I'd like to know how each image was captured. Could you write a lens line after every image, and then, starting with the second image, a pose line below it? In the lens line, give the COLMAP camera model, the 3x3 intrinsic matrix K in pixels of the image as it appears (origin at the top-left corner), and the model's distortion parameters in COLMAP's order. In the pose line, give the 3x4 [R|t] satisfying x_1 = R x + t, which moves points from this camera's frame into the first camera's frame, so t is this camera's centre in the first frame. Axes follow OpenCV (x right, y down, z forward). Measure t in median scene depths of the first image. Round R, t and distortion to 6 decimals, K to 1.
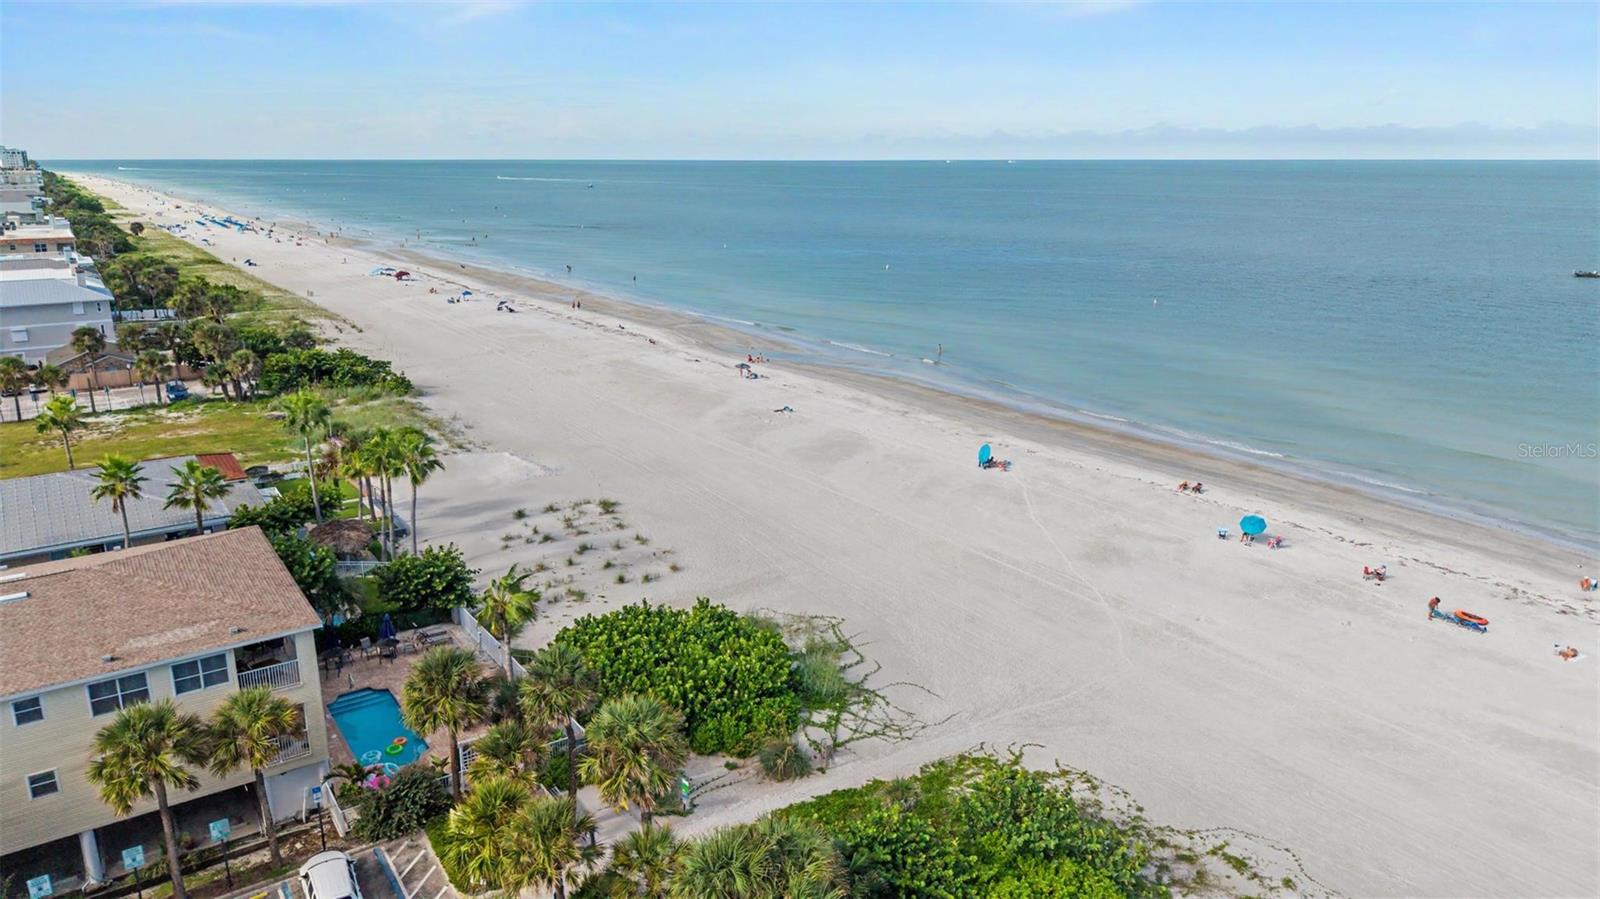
lens RADIAL K [[1075.1, 0, 800.0], [0, 1075.1, 449.5], [0, 0, 1]] dist [0.014227, -0.011529]
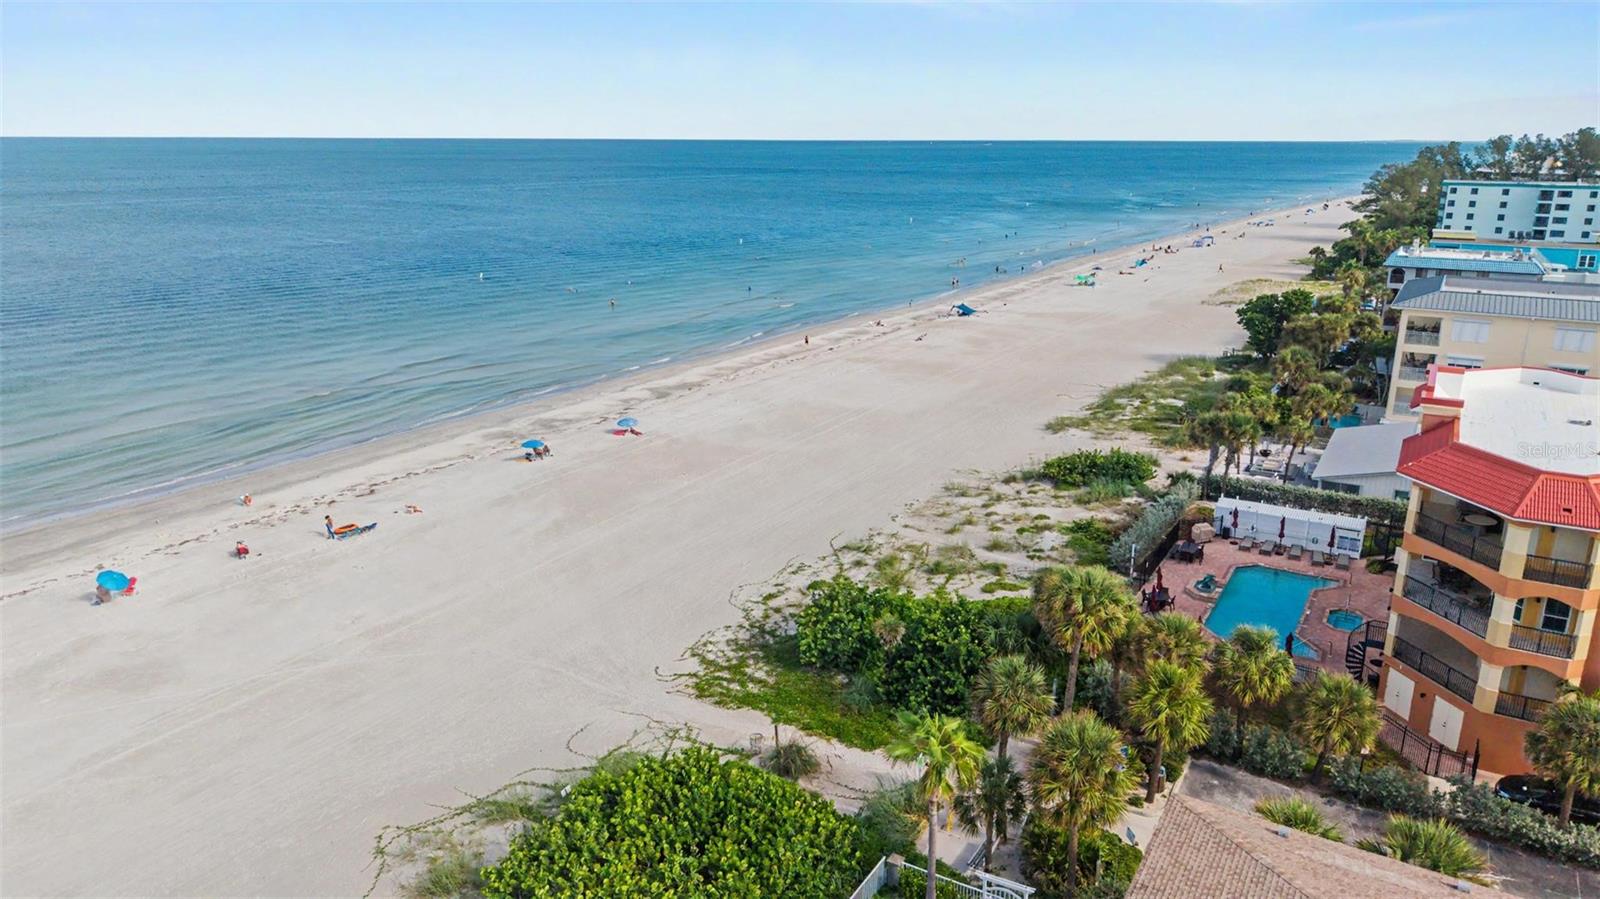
lens RADIAL K [[1075.1, 0, 800.0], [0, 1075.1, 449.5], [0, 0, 1]] dist [0.014227, -0.011529]
pose [[-0.403332, -0.257903, 0.877957, -0.597364], [0.245198, 0.893911, 0.375234, -0.243241], [-0.881590, 0.366617, -0.297306, 0.892526]]
